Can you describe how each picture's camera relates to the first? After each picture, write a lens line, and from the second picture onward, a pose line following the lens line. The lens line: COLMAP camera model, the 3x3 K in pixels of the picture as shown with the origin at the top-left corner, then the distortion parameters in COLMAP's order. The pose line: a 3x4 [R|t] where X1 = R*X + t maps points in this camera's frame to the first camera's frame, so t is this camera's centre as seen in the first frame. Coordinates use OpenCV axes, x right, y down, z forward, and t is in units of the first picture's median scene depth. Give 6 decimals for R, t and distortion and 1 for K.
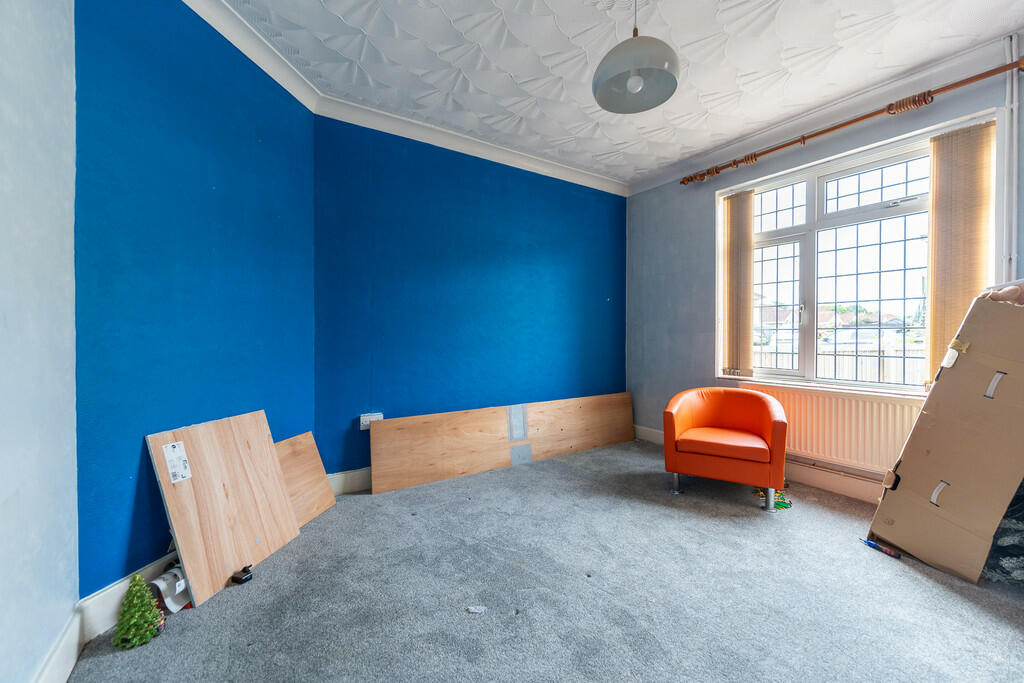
lens RADIAL K [[402.4, 0, 514.0], [0, 402.4, 338.8], [0, 0, 1]] dist [-0.000155, 0.000108]
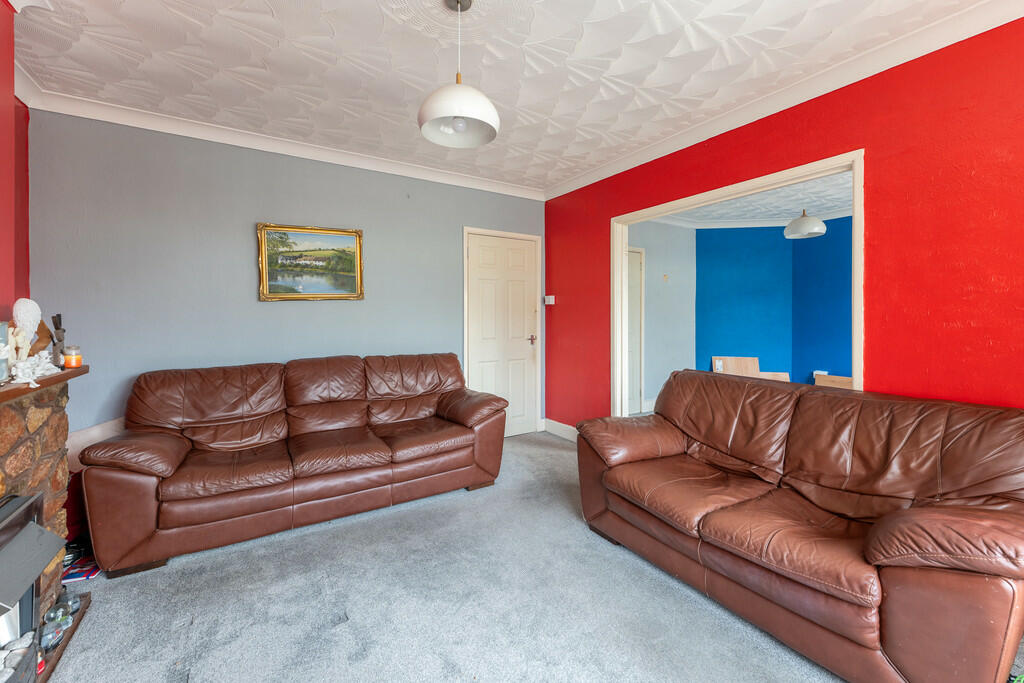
lens RADIAL K [[415.8, 0, 509.7], [0, 415.8, 317.4], [0, 0, 1]] dist [-0.000052, -0.000010]
pose [[-0.025776, 0.007132, -0.999642, 2.183851], [-0.005439, 0.999959, 0.007274, -0.096170], [0.999653, 0.005625, -0.025736, -0.548609]]
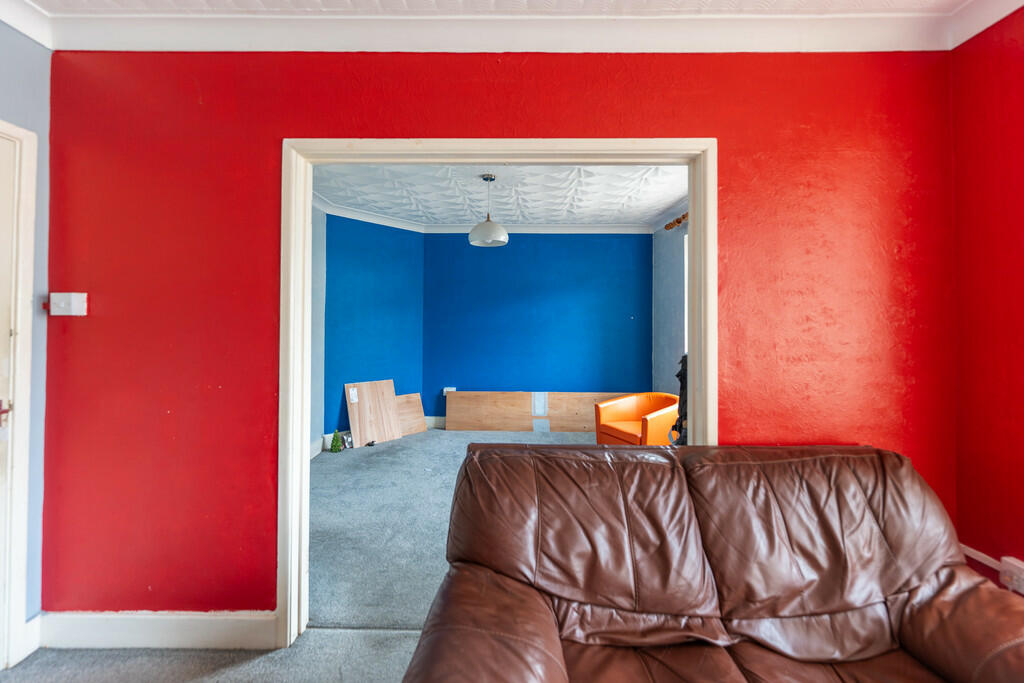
lens RADIAL K [[425.5, 0, 511.4], [0, 425.5, 318.1], [0, 0, 1]] dist [0.002201, 0.000144]
pose [[0.831928, 0.001799, -0.554881, 1.272558], [-0.011881, 0.999823, -0.014571, -0.140041], [0.554756, 0.018715, 0.831802, -0.615079]]
